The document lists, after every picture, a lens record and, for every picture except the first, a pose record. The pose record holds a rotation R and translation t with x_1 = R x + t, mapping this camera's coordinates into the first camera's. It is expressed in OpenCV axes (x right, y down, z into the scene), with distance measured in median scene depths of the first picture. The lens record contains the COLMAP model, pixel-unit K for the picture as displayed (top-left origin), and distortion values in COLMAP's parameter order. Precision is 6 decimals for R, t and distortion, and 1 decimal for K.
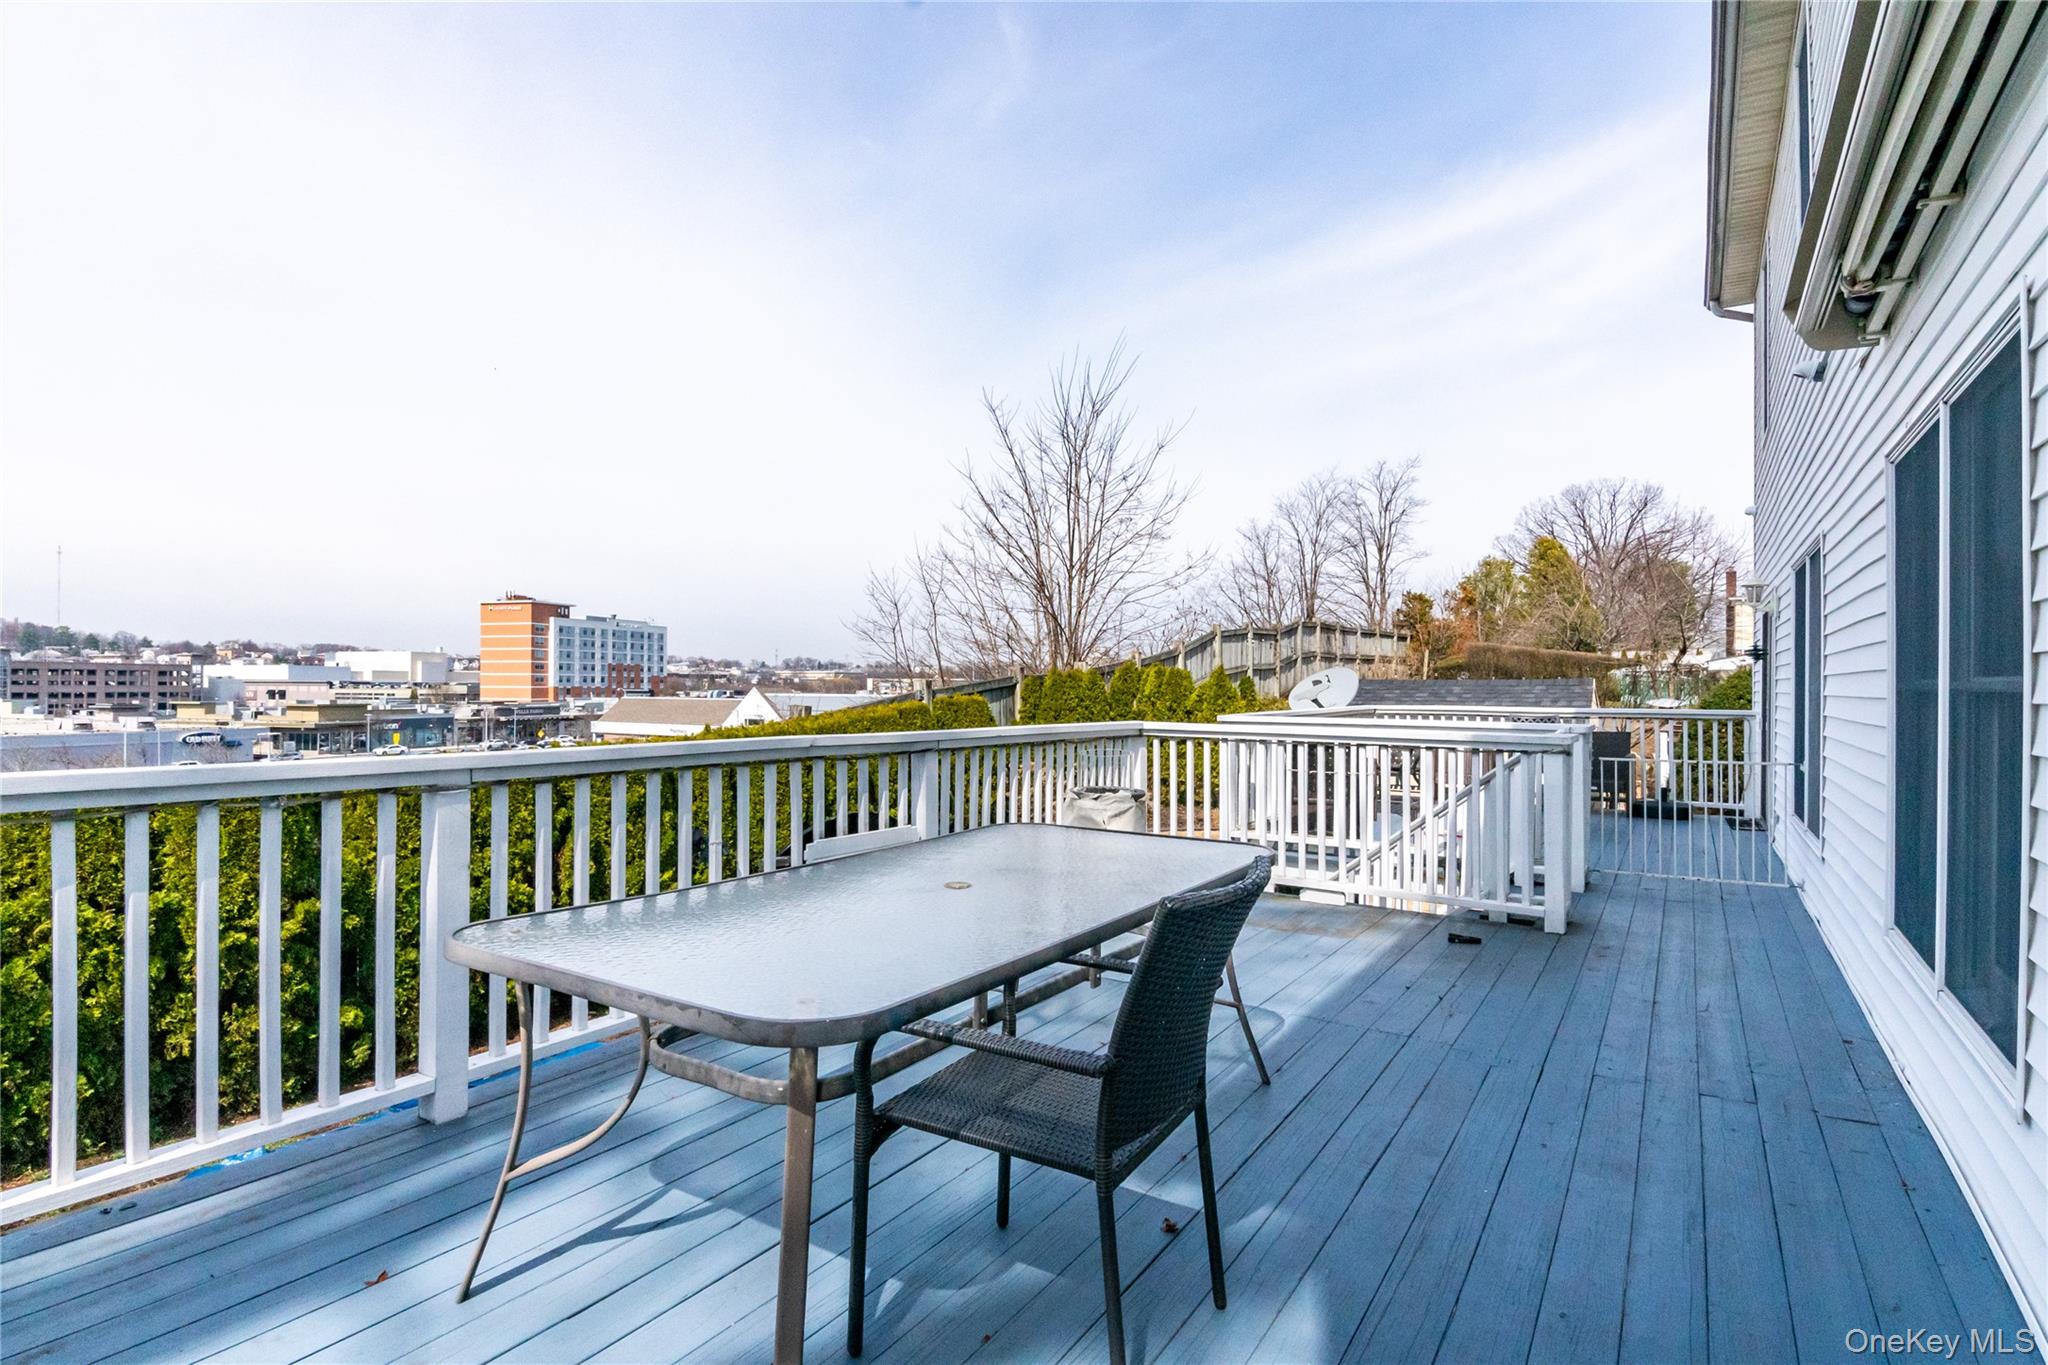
lens RADIAL K [[1053.2, 0, 1024.0], [0, 1053.2, 682.5], [0, 0, 1]] dist [-0.001163, -0.000224]
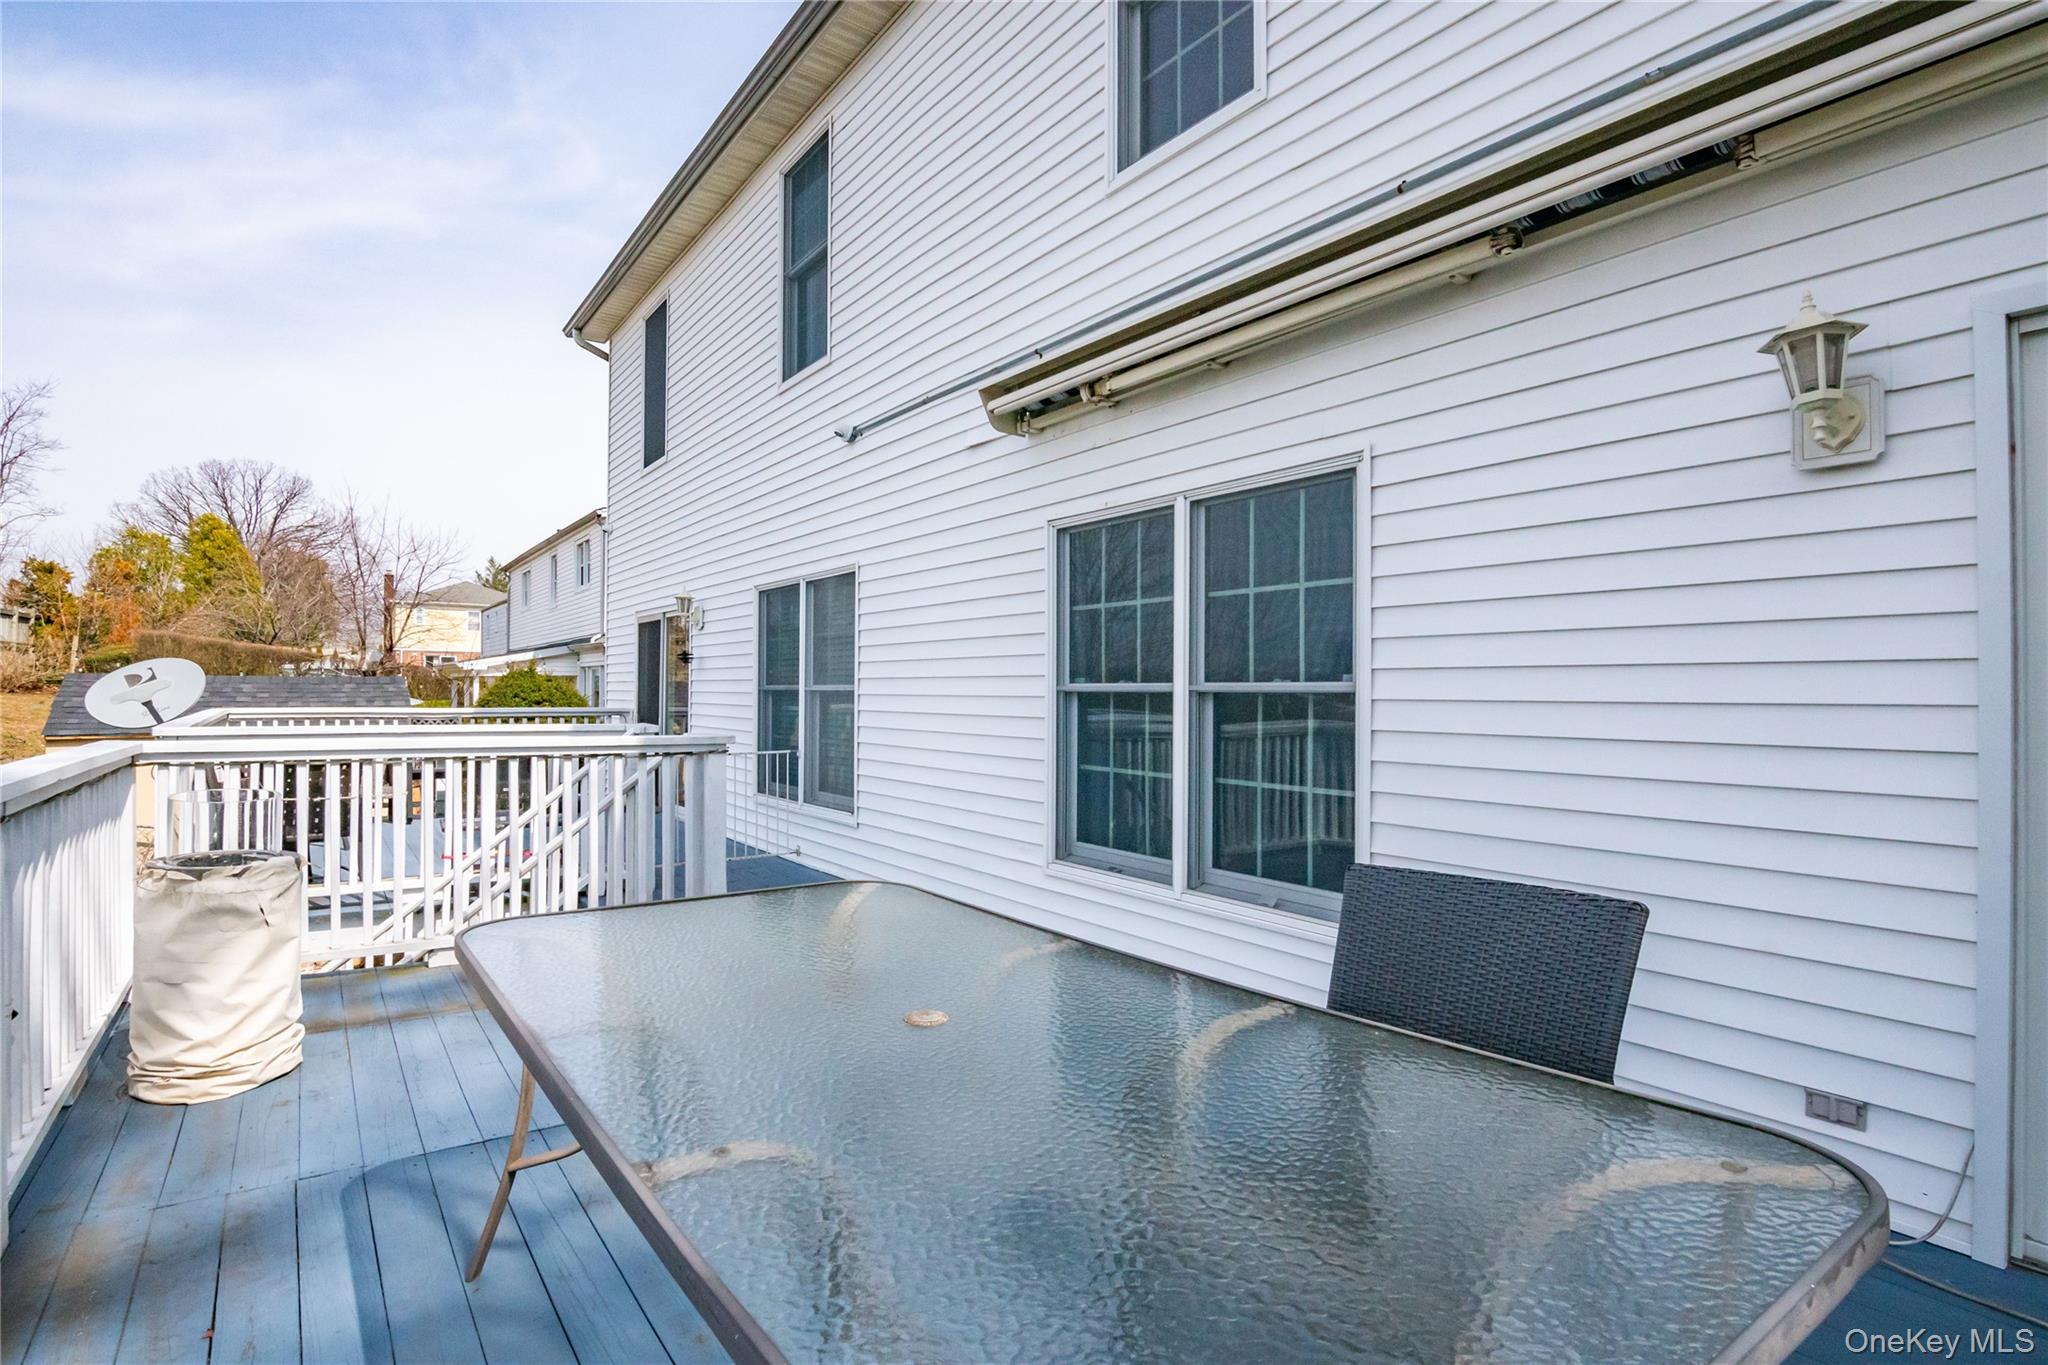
lens RADIAL K [[1019.3, 0, 1024.0], [0, 1019.3, 682.5], [0, 0, 1]] dist [-0.000205, -0.000253]
pose [[0.372821, 0.006667, 0.927879, -0.107029], [-0.008422, 0.999957, -0.003800, 0.000191], [-0.927865, -0.006398, 0.372862, 0.131602]]
